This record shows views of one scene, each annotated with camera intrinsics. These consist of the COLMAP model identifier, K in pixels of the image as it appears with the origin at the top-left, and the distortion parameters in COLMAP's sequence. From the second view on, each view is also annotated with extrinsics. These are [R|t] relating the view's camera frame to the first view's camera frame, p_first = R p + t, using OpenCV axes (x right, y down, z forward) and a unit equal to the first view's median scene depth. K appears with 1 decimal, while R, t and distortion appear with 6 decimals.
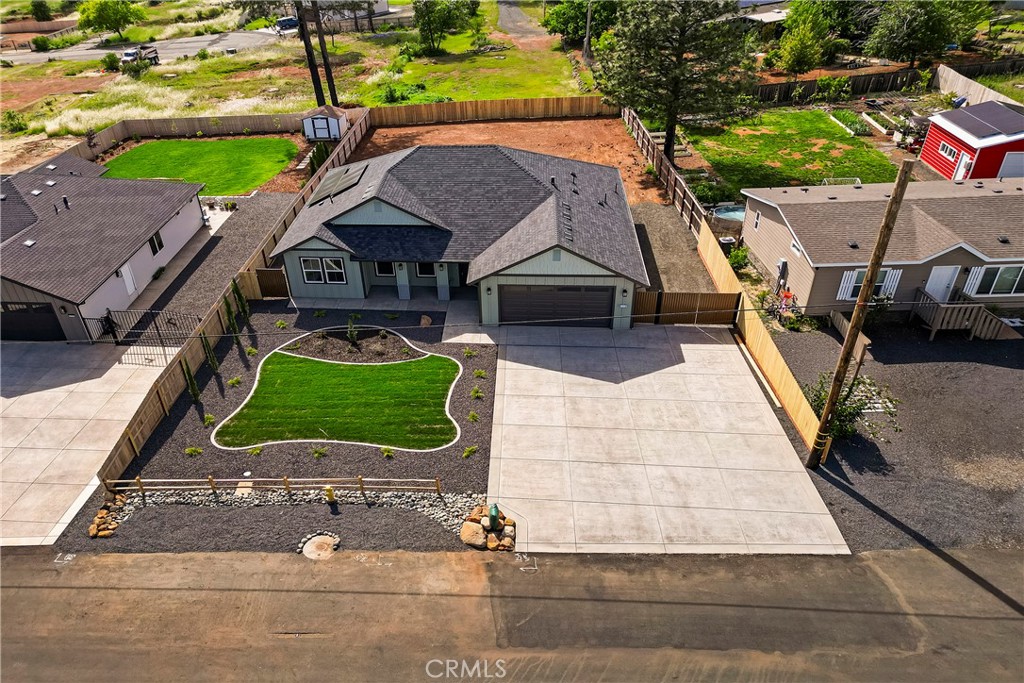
lens RADIAL K [[672.4, 0, 512.0], [0, 672.4, 341.5], [0, 0, 1]] dist [0.002184, 0.000529]
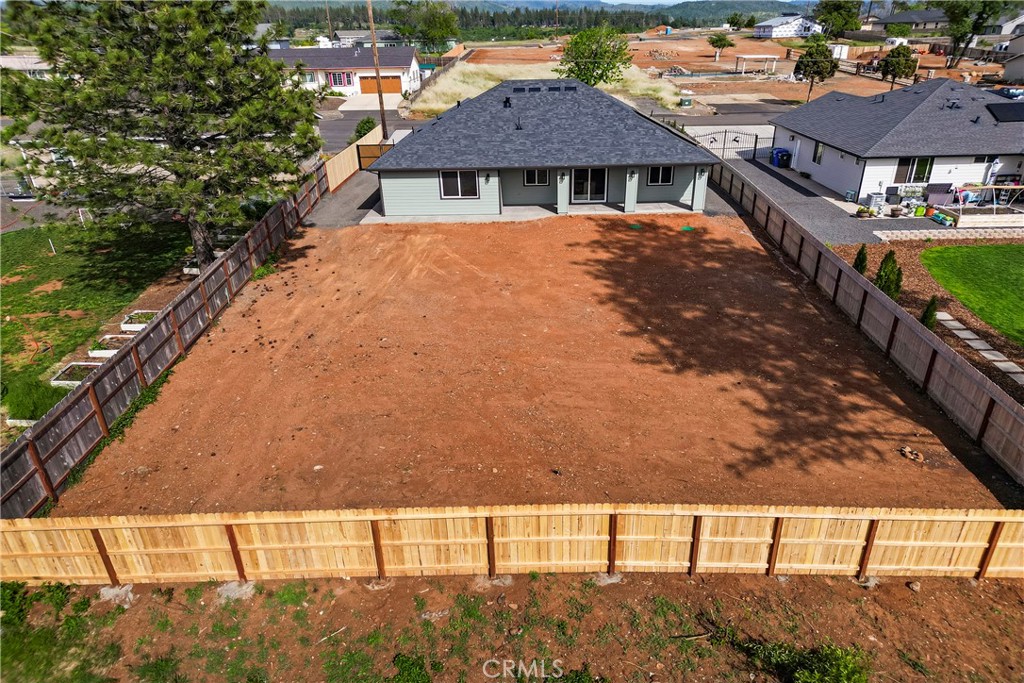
lens RADIAL K [[672.4, 0, 512.0], [0, 672.4, 341.5], [0, 0, 1]] dist [0.002184, 0.000529]
pose [[-0.997764, 0.056687, 0.035393, -0.040289], [0.059326, 0.507515, 0.859598, -0.765601], [0.030766, 0.859776, -0.509744, 1.427826]]
